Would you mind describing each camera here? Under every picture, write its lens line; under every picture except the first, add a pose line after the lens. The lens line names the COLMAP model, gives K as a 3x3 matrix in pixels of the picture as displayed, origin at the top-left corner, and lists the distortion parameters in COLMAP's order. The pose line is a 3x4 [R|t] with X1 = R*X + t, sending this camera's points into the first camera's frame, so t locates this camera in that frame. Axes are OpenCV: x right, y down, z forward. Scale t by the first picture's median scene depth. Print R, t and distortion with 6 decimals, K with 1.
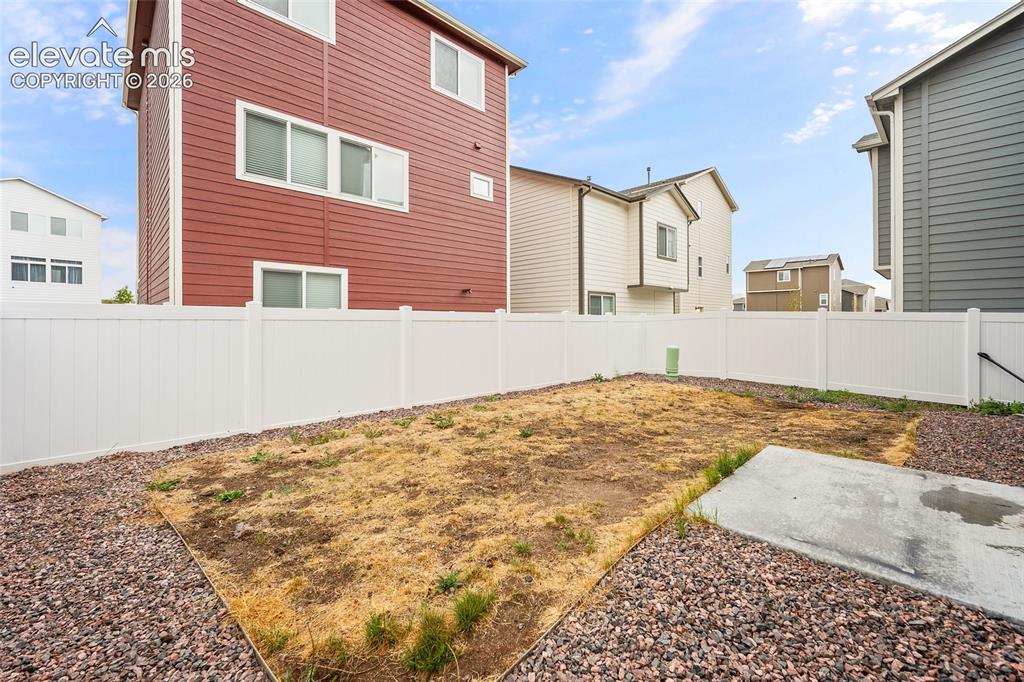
lens RADIAL K [[419.9, 0, 512.9], [0, 419.9, 319.9], [0, 0, 1]] dist [0.000329, 0.000006]
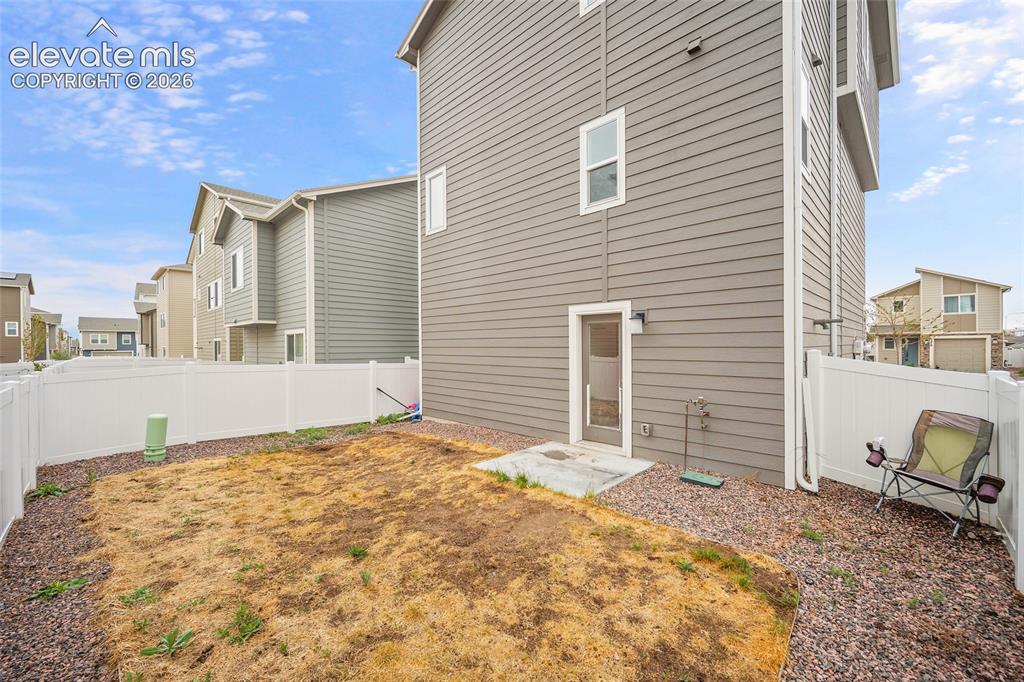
lens RADIAL K [[410.8, 0, 513.2], [0, 410.8, 347.0], [0, 0, 1]] dist [-0.000243, 0.000012]
pose [[-0.026946, 0.000604, 0.999637, -1.150172], [0.003069, 0.999995, -0.000522, -0.175781], [-0.999632, 0.003054, -0.026947, 1.114955]]
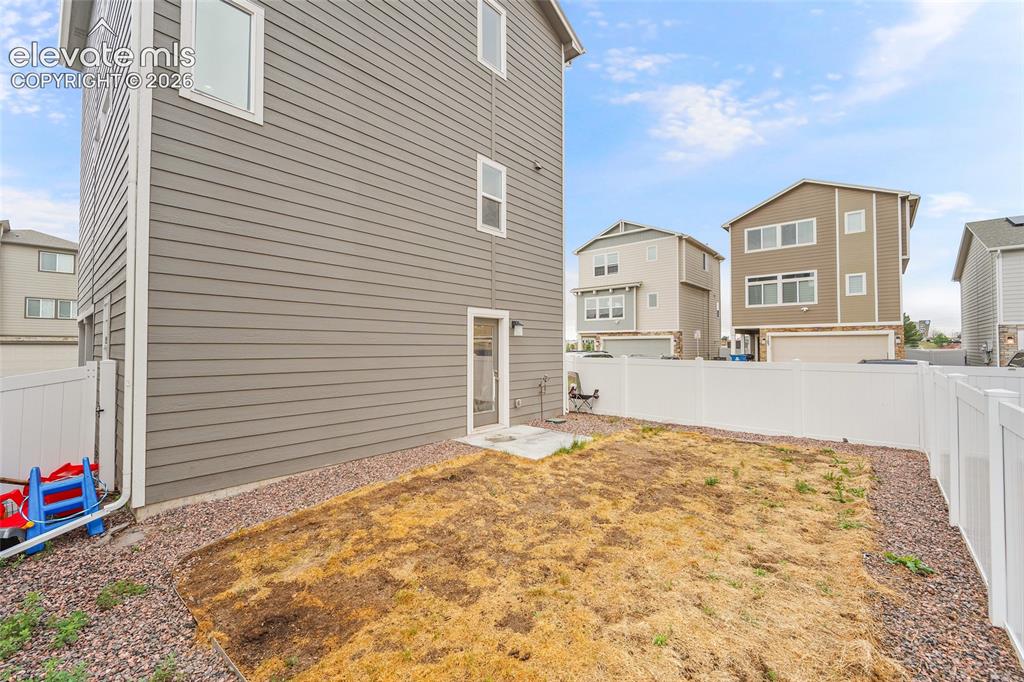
lens RADIAL K [[416.9, 0, 512.0], [0, 416.9, 341.0], [0, 0, 1]] dist [-0.000286, -0.000076]
pose [[-0.996498, 0.003630, -0.083537, 1.033411], [0.005090, 0.999838, -0.017274, -0.155837], [0.083461, -0.017639, -0.996355, 3.234143]]
